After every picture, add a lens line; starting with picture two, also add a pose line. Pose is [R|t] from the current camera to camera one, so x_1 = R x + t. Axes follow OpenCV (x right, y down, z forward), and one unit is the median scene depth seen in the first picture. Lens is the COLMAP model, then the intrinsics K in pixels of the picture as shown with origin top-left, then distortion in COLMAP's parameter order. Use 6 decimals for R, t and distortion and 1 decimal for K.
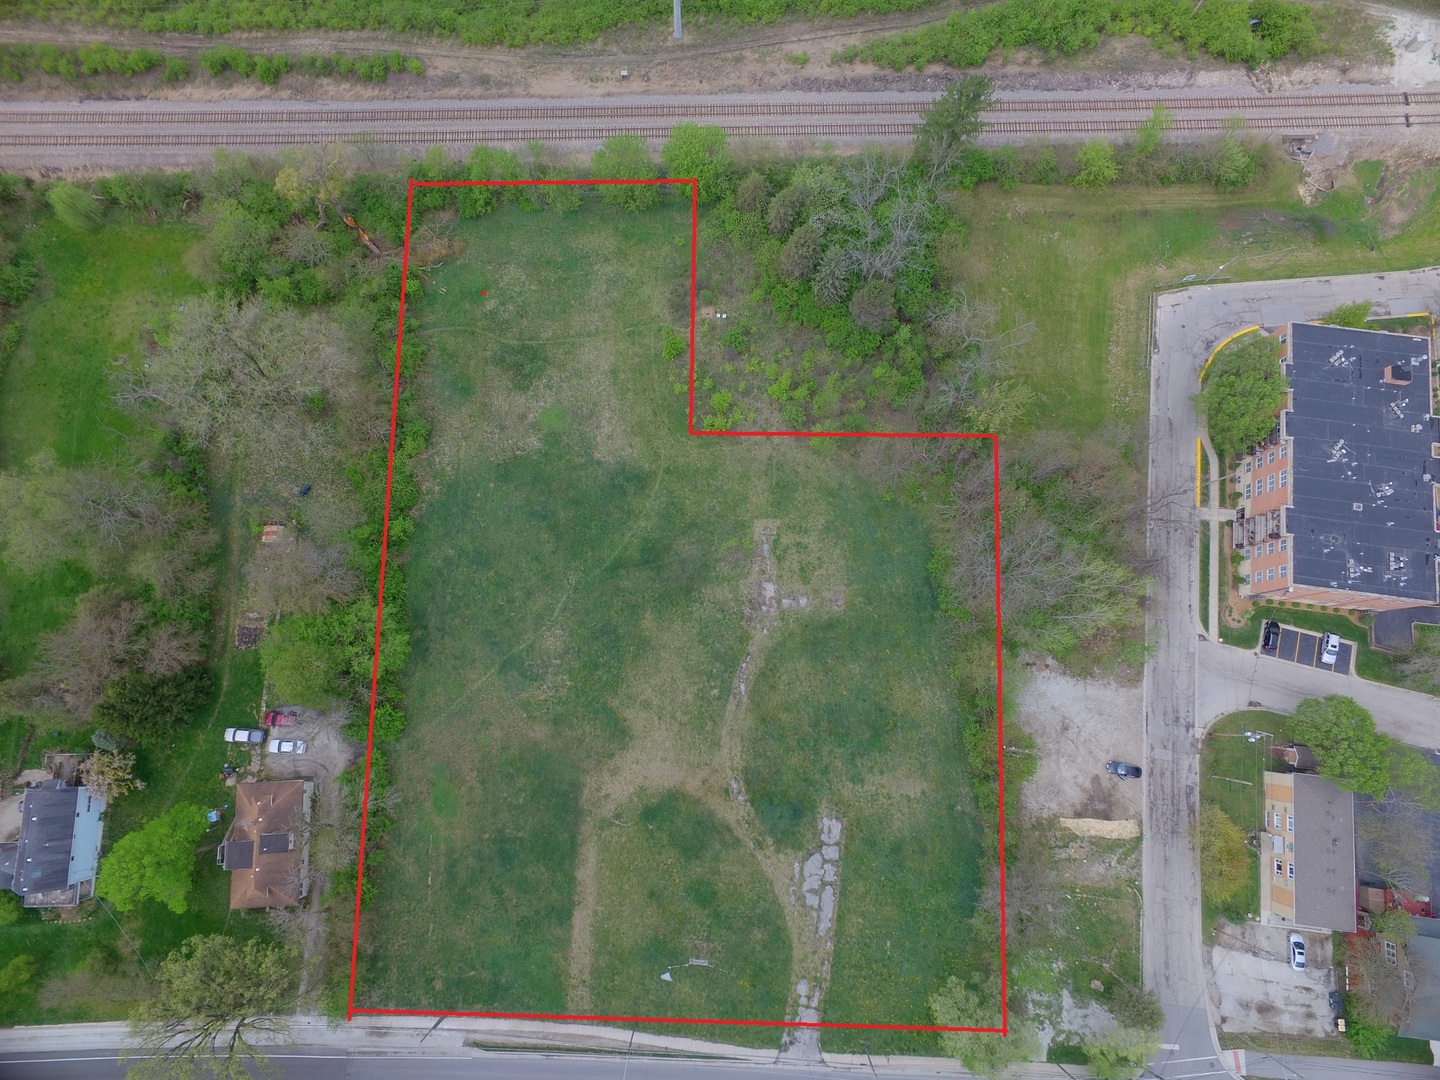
lens RADIAL K [[830.2, 0, 722.6], [0, 830.2, 540.6], [0, 0, 1]] dist [-0.014883, 0.015873]
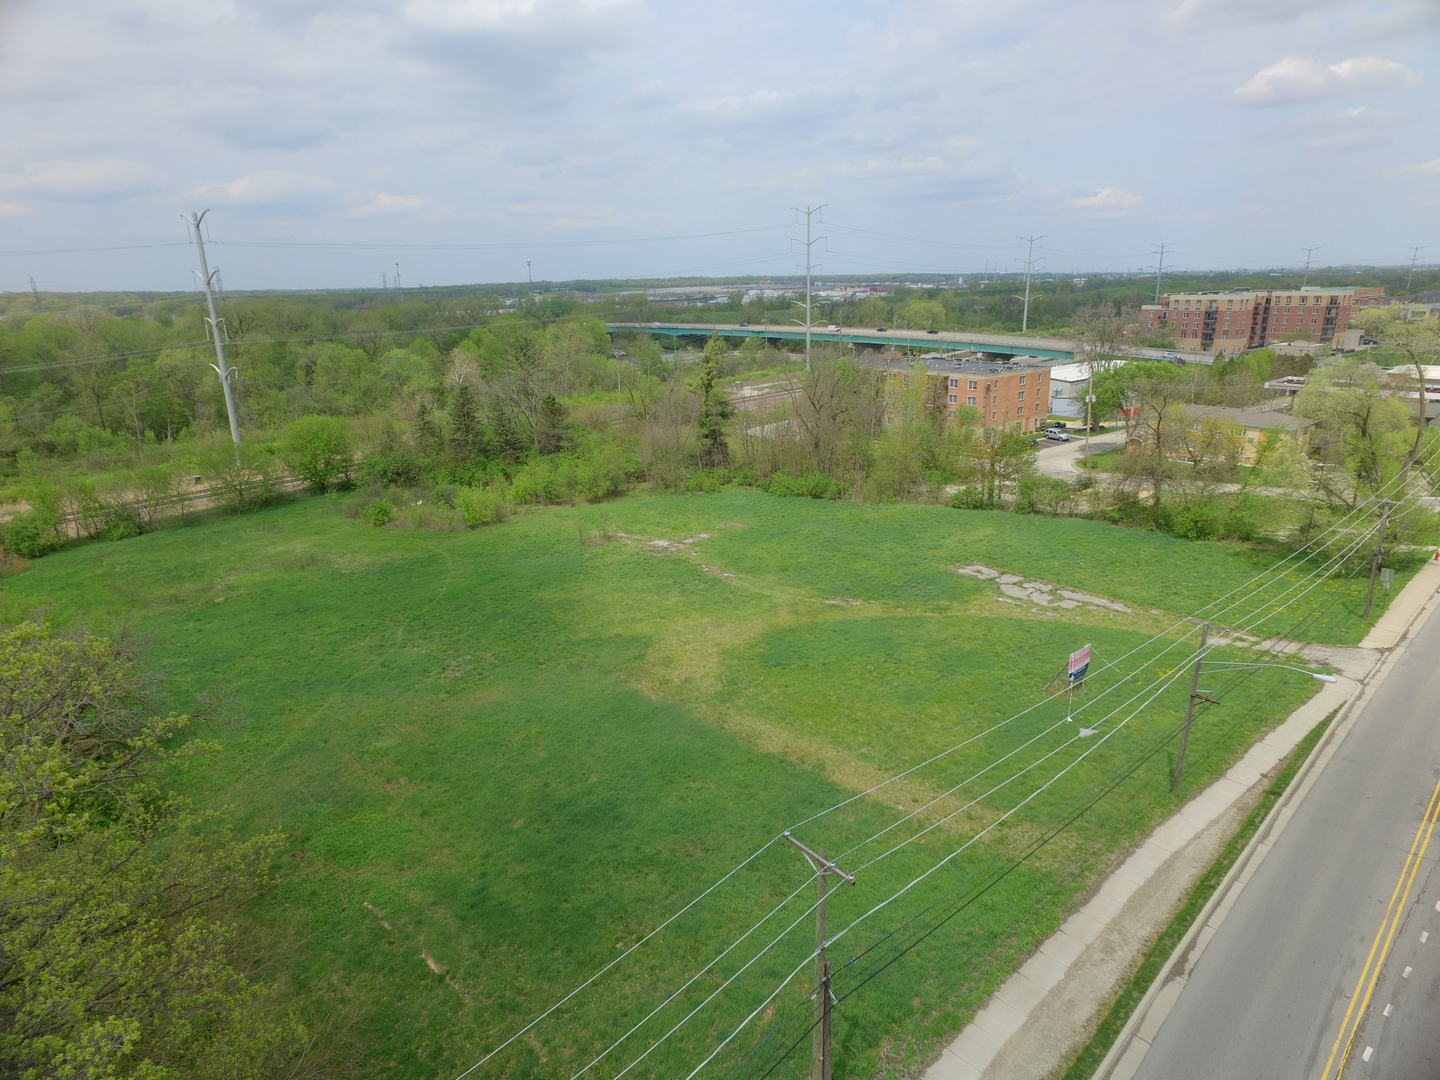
lens RADIAL K [[830.2, 0, 722.6], [0, 830.2, 540.6], [0, 0, 1]] dist [-0.014883, 0.015873]
pose [[0.701865, -0.237895, 0.671410, -0.435710], [0.705000, 0.366699, -0.607048, 0.593217], [-0.101792, 0.899409, 0.425090, 0.729931]]
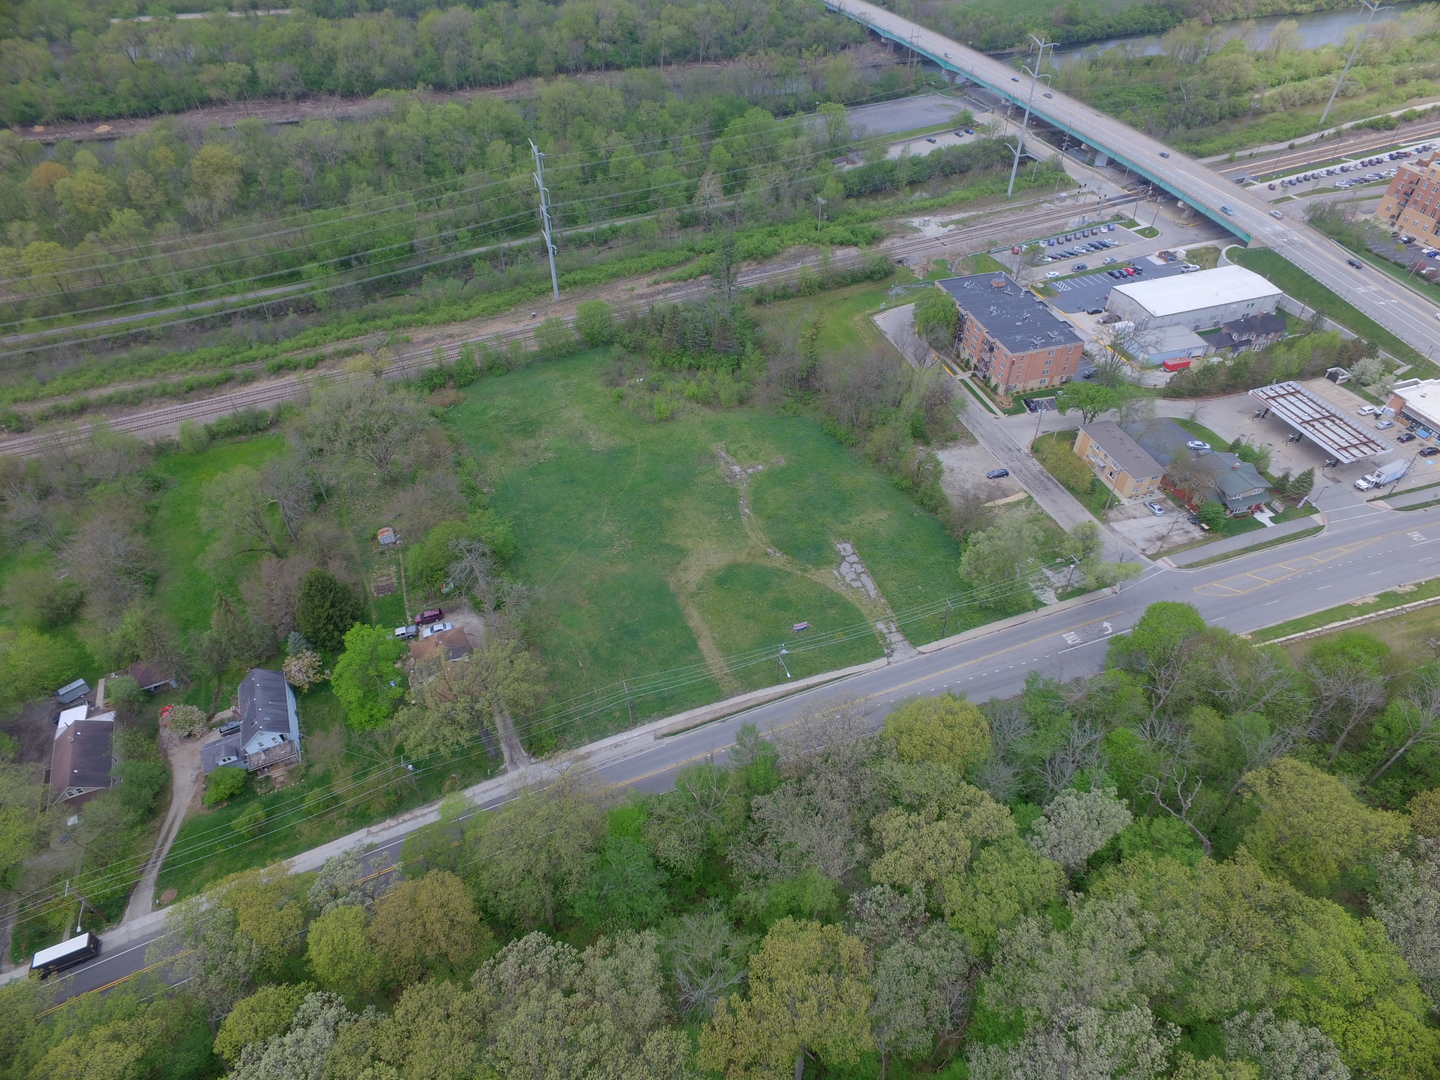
lens RADIAL K [[829.8, 0, 720.0], [0, 829.8, 540.0], [0, 0, 1]] dist [-0.012111, 0.011356]
pose [[0.918223, -0.287066, 0.272875, -0.443455], [0.392208, 0.754955, -0.525563, 0.996401], [-0.055137, 0.589607, 0.805806, -0.126174]]
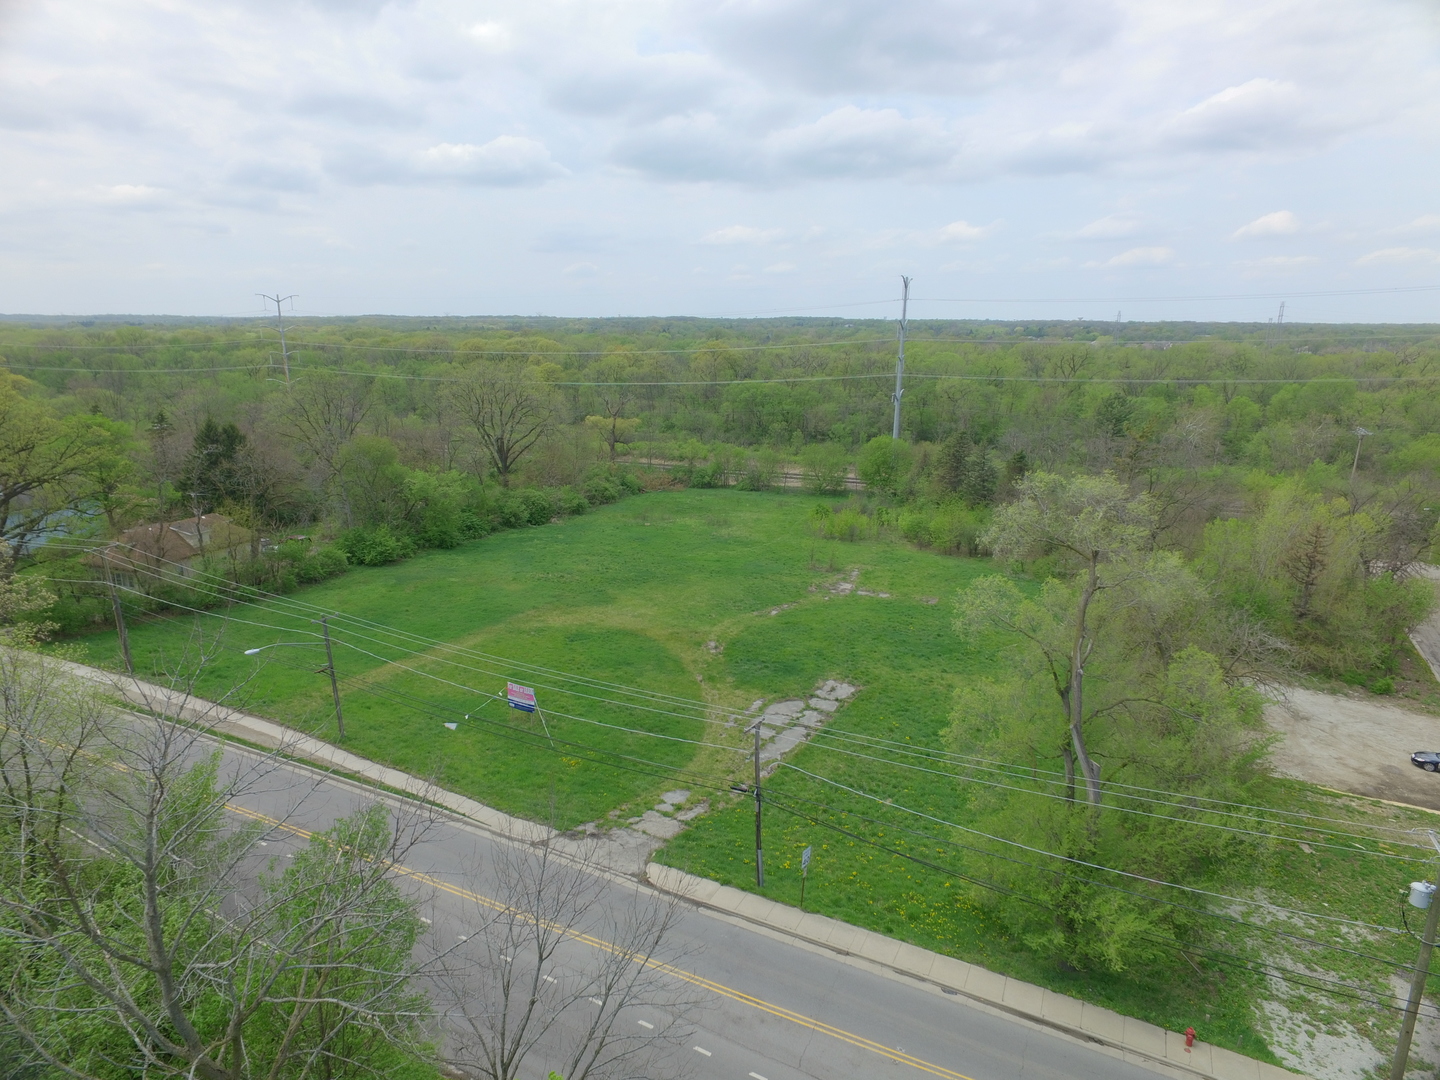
lens RADIAL K [[830.2, 0, 722.6], [0, 830.2, 540.6], [0, 0, 1]] dist [-0.014883, 0.015873]
pose [[0.920186, 0.096076, -0.379510, 0.268381], [-0.384165, 0.408163, -0.828143, 0.817860], [0.075337, 0.907839, 0.412495, 0.666178]]
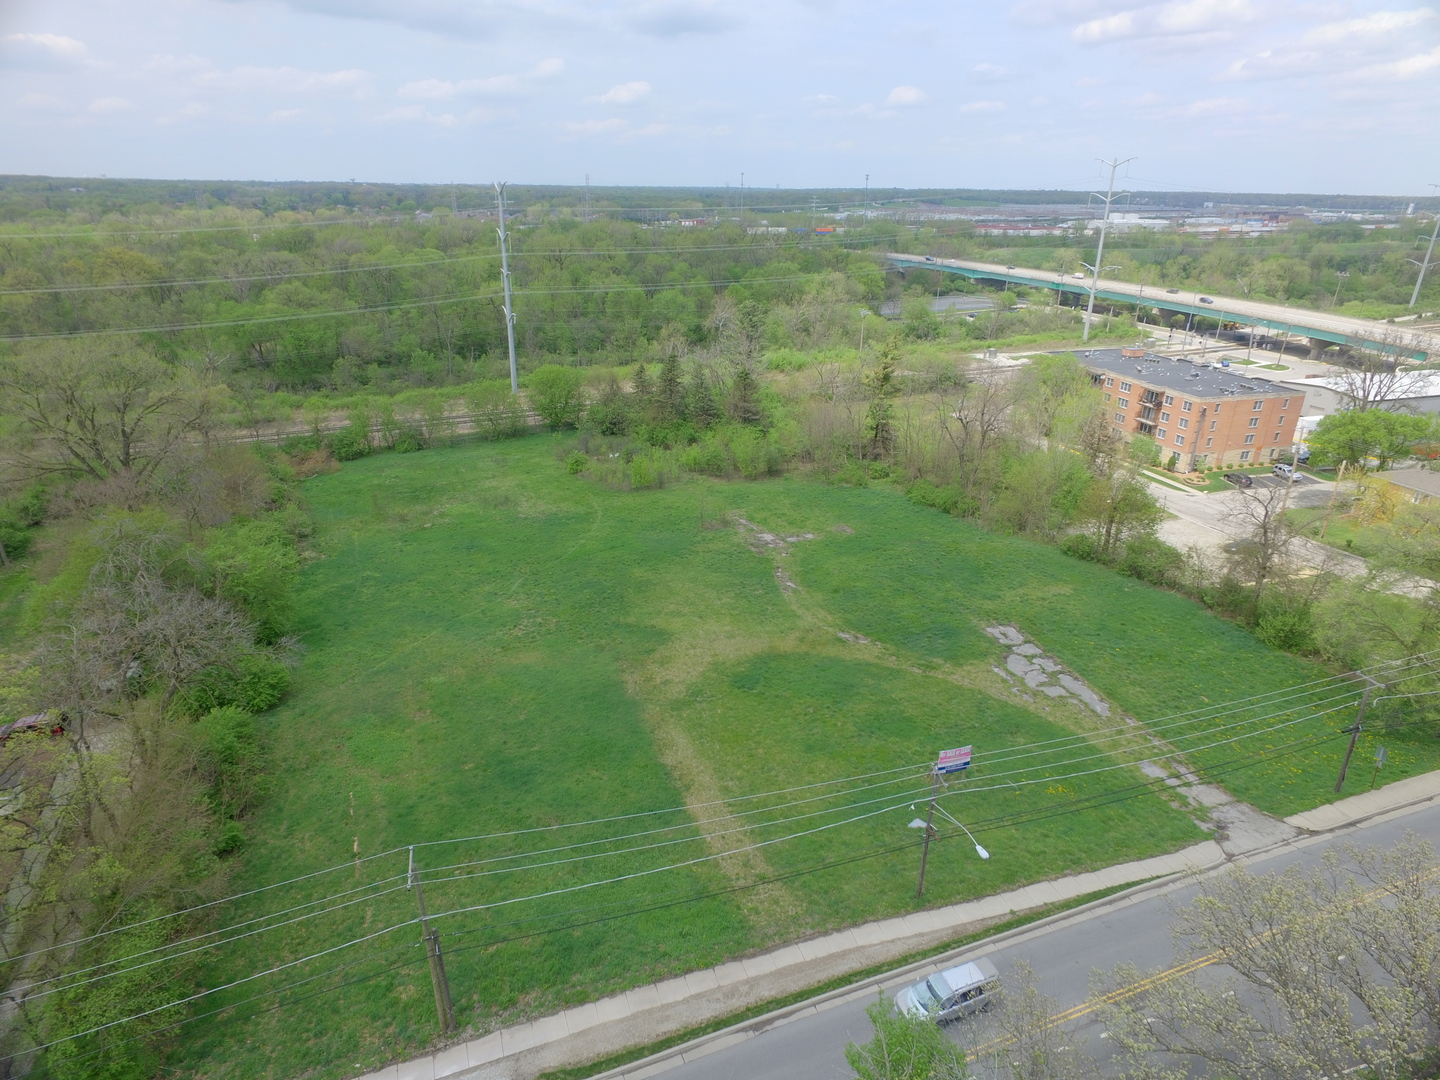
lens RADIAL K [[830.2, 0, 722.6], [0, 830.2, 540.6], [0, 0, 1]] dist [-0.014883, 0.015873]
pose [[0.923440, -0.151158, 0.352719, -0.300324], [0.377003, 0.528873, -0.760369, 0.730296], [-0.071608, 0.835131, 0.545370, 0.597226]]
